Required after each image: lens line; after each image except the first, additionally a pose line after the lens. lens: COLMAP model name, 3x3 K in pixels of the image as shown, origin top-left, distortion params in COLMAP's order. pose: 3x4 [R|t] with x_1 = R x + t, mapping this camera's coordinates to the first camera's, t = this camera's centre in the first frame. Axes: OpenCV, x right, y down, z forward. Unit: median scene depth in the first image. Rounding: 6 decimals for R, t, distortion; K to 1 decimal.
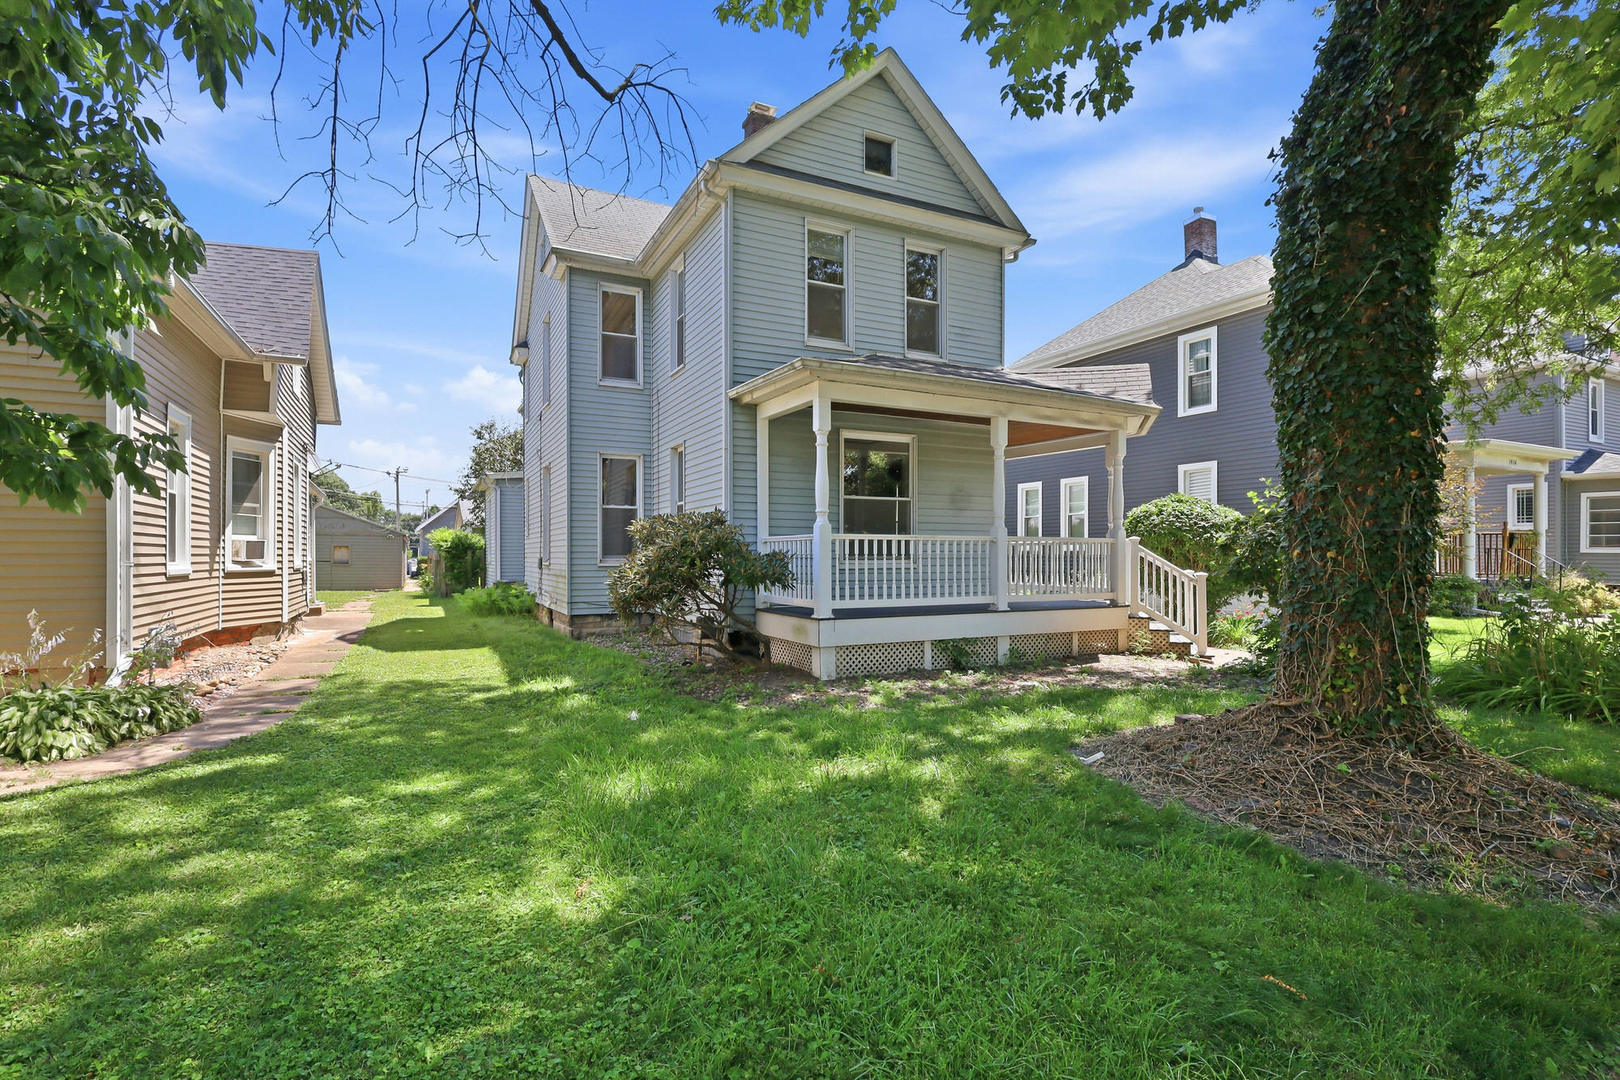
lens RADIAL K [[732.2, 0, 826.6], [0, 732.2, 539.4], [0, 0, 1]] dist [-0.009990, 0.005202]
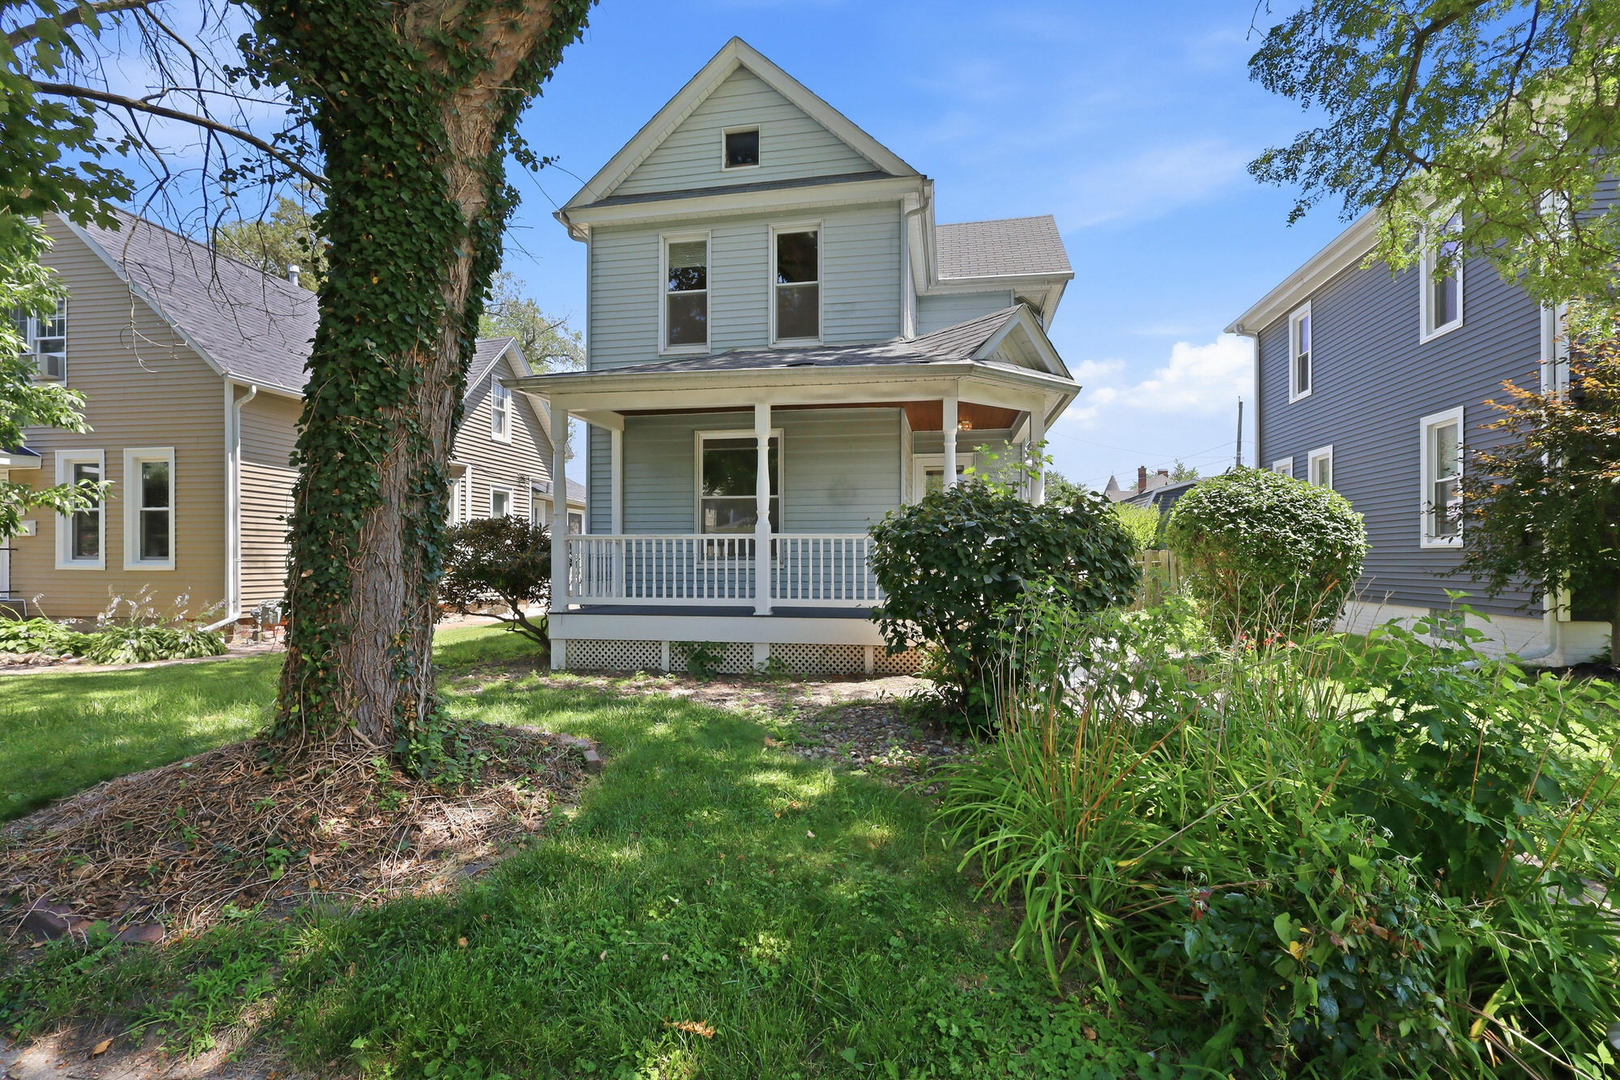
lens RADIAL K [[732.2, 0, 826.6], [0, 732.2, 539.4], [0, 0, 1]] dist [-0.009990, 0.005202]
pose [[0.811649, -0.013687, -0.583985, 0.736073], [0.012500, 0.999904, -0.006062, 0.007972], [0.584012, -0.002379, 0.811742, 0.269855]]
